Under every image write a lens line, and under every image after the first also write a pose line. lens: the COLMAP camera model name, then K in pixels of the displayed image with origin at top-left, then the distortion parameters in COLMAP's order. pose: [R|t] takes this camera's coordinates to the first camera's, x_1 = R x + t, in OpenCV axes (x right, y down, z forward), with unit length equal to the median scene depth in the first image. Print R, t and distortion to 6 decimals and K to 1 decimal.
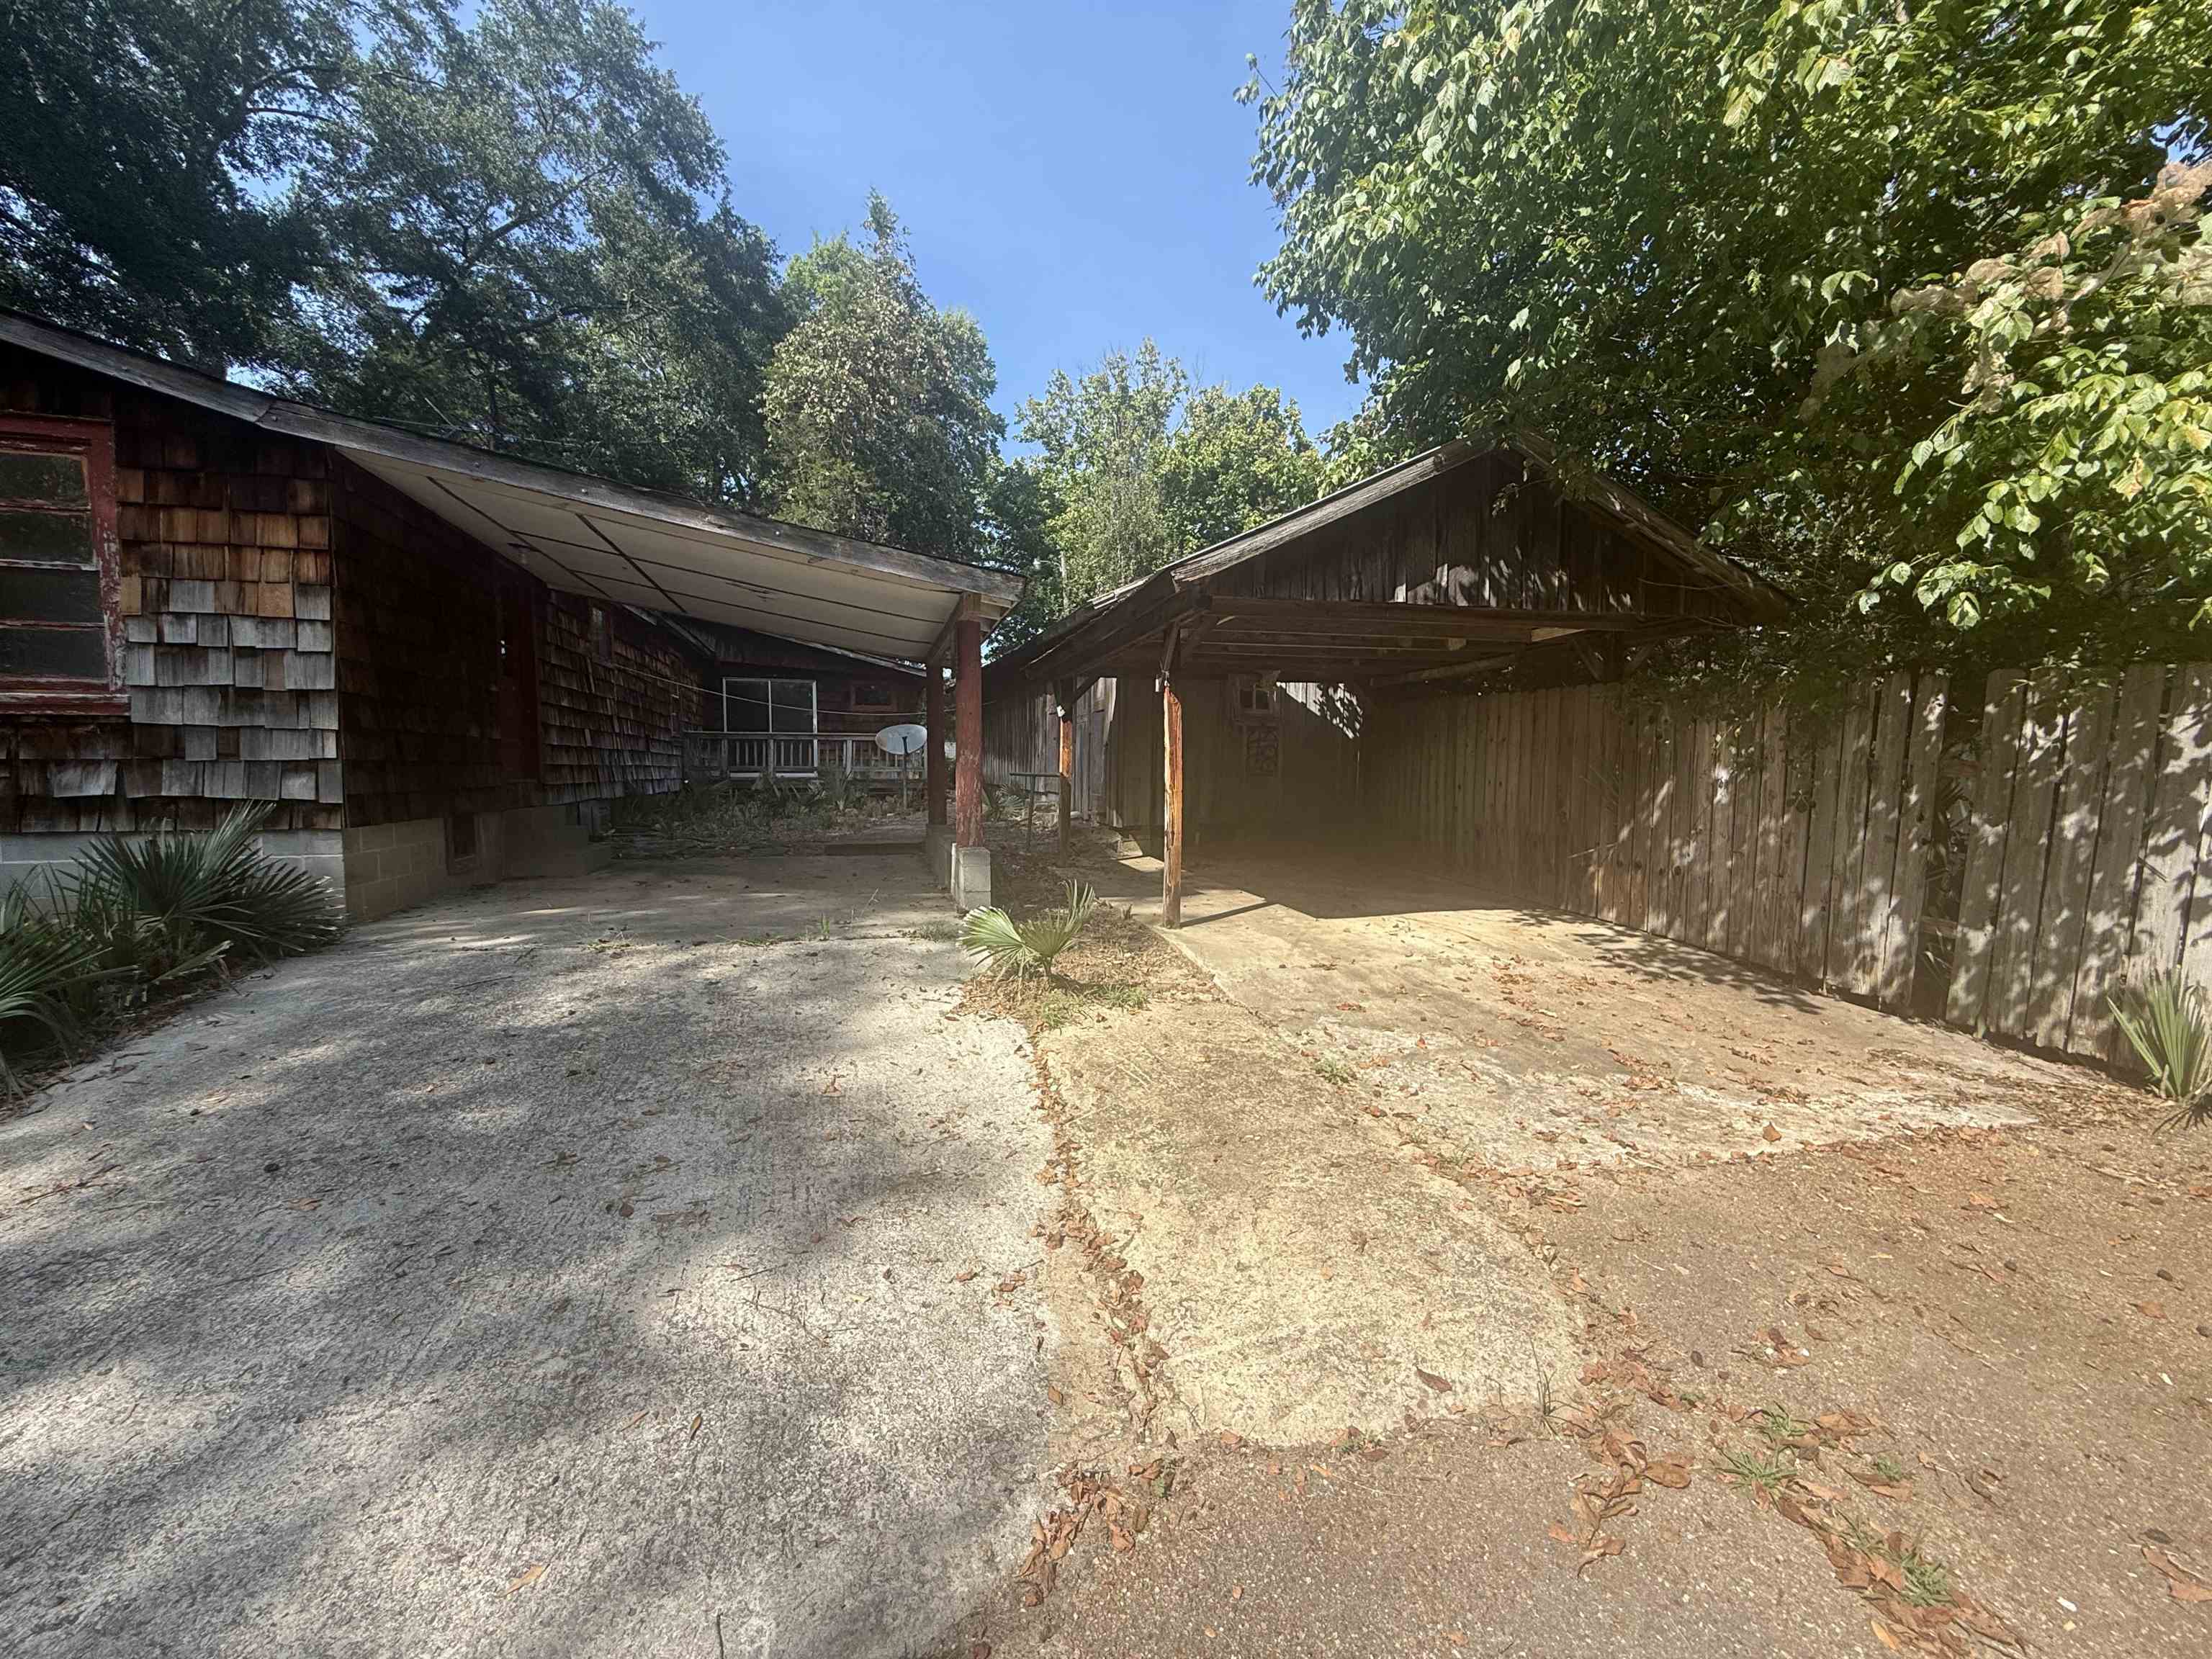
lens RADIAL K [[886.1, 0, 1102.8], [0, 886.1, 835.8], [0, 0, 1]] dist [0.004270, 0.000356]
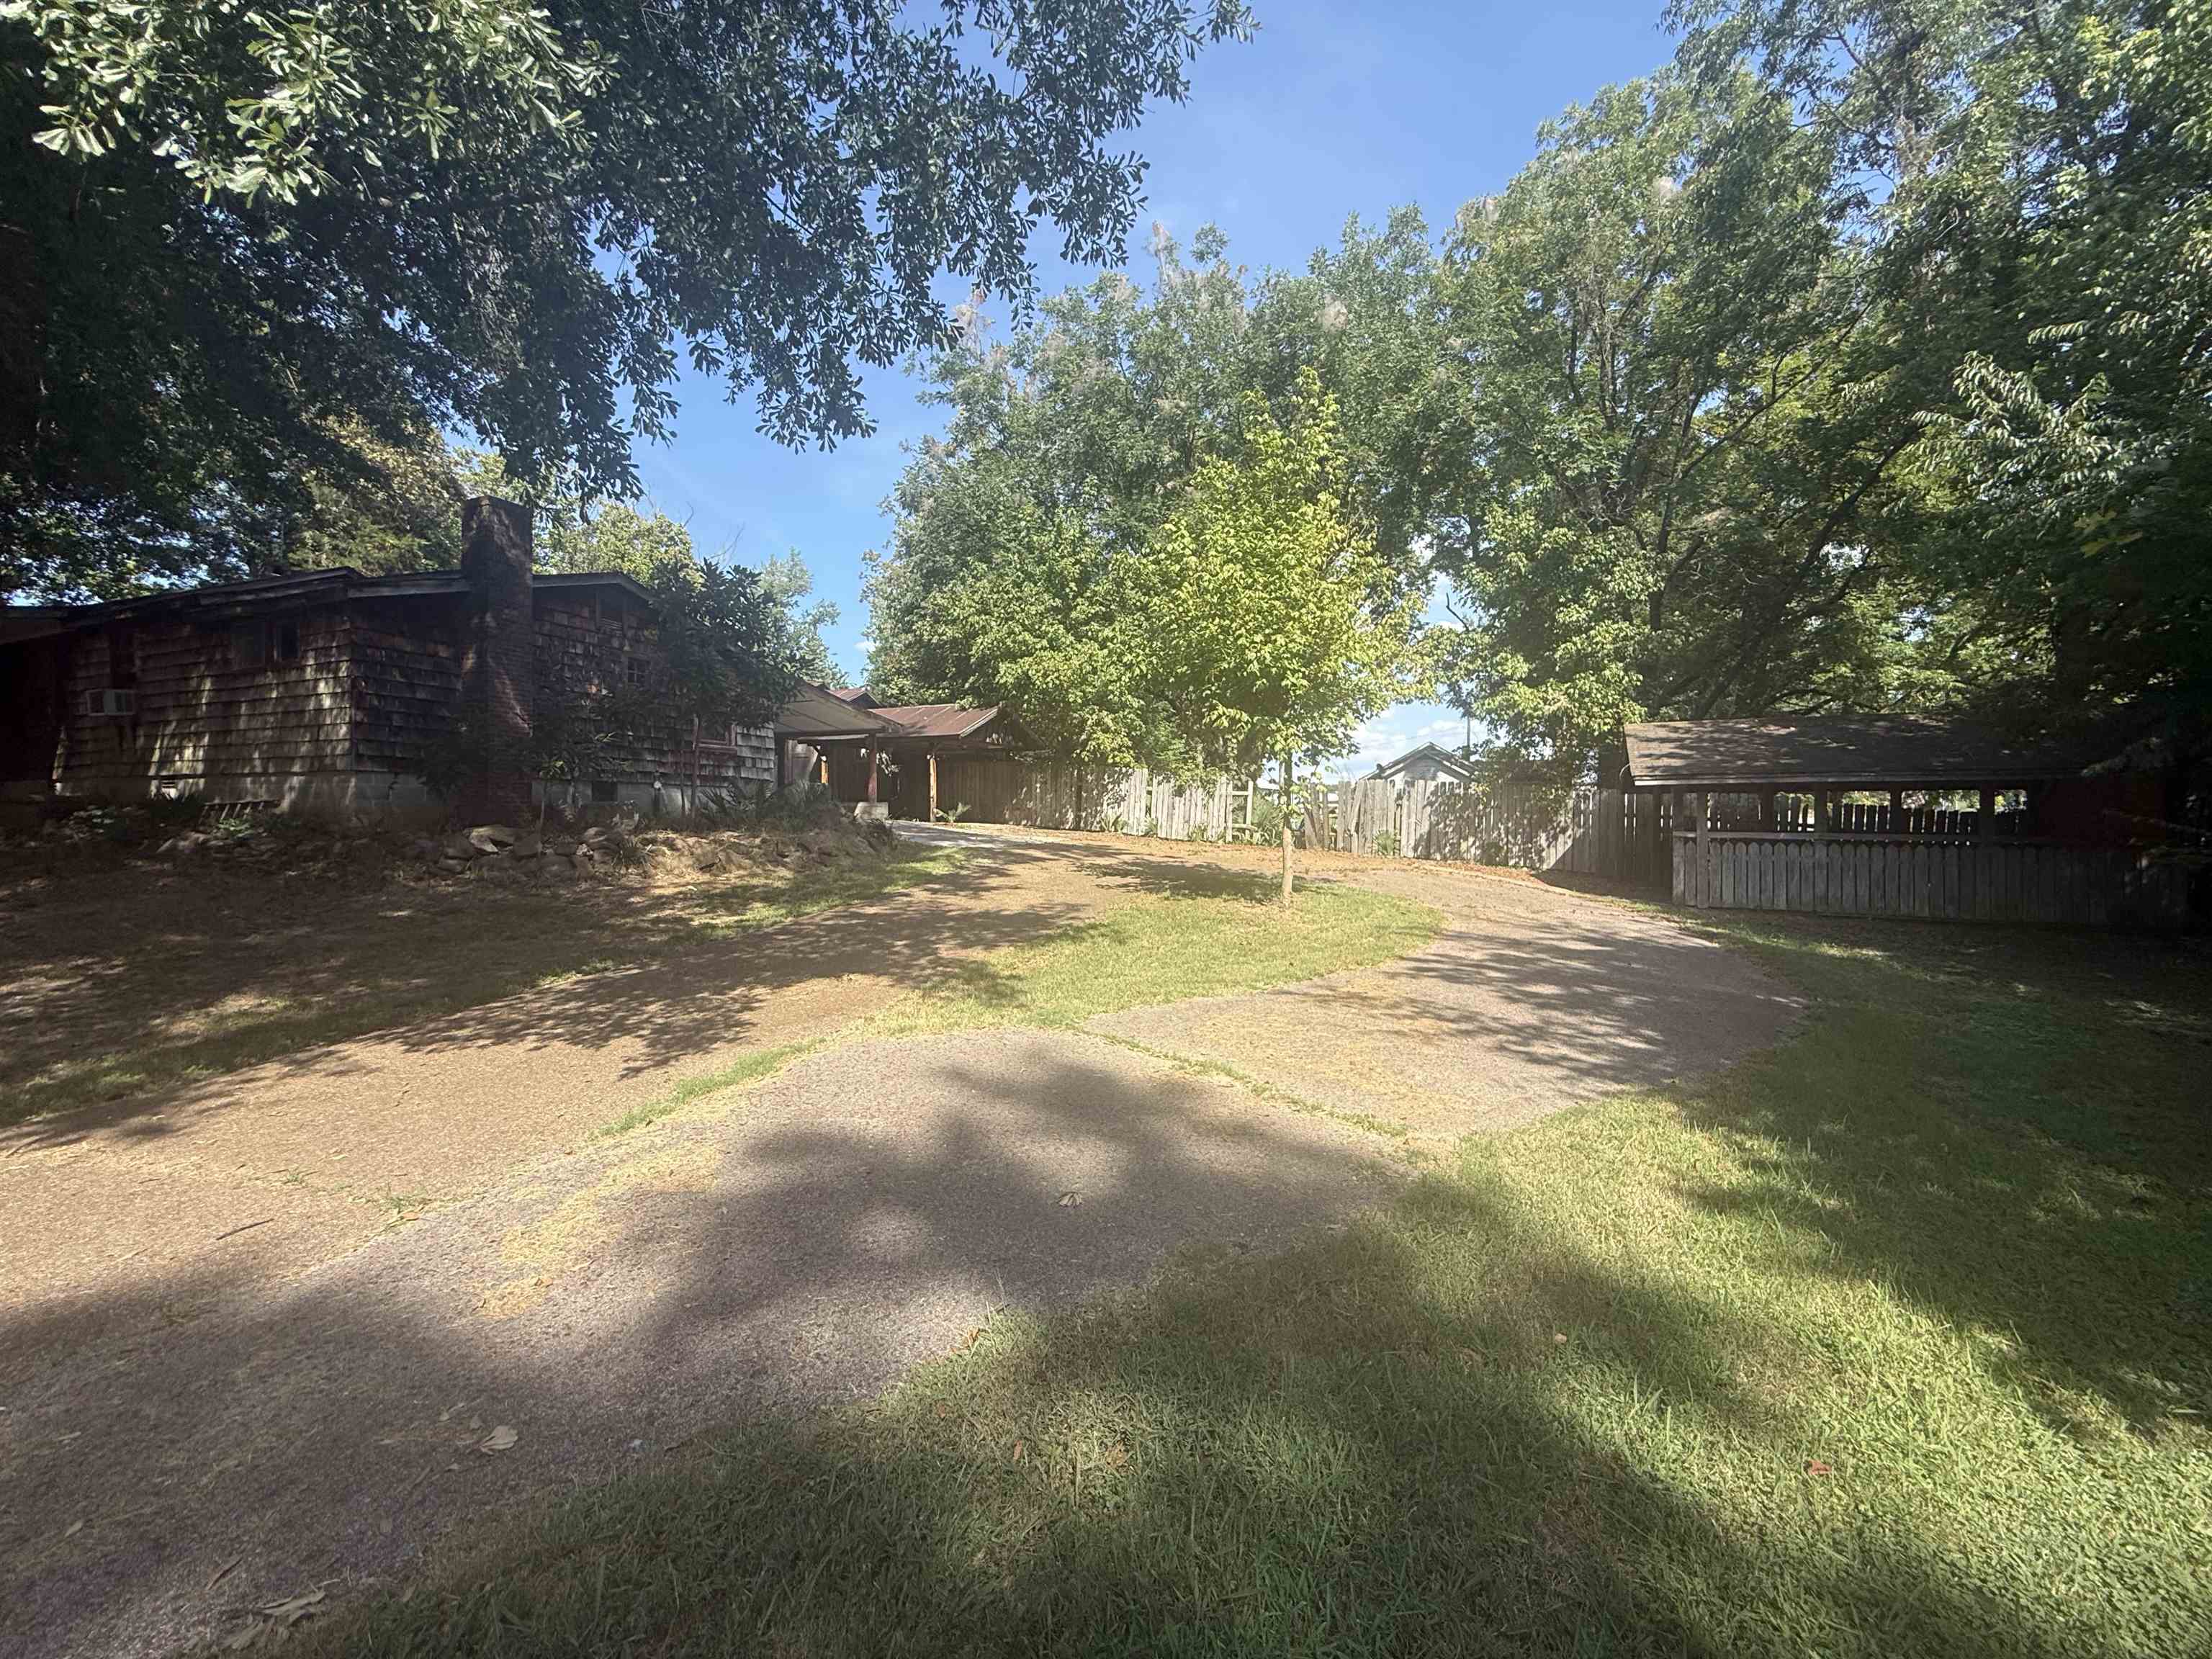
lens RADIAL K [[886.1, 0, 1106.2], [0, 886.1, 829.9], [0, 0, 1]] dist [0.004270, 0.000356]
pose [[0.608342, -0.009509, 0.793618, -2.918080], [0.046679, 0.998626, -0.023816, 0.305487], [-0.792301, 0.051534, 0.607950, -2.170003]]
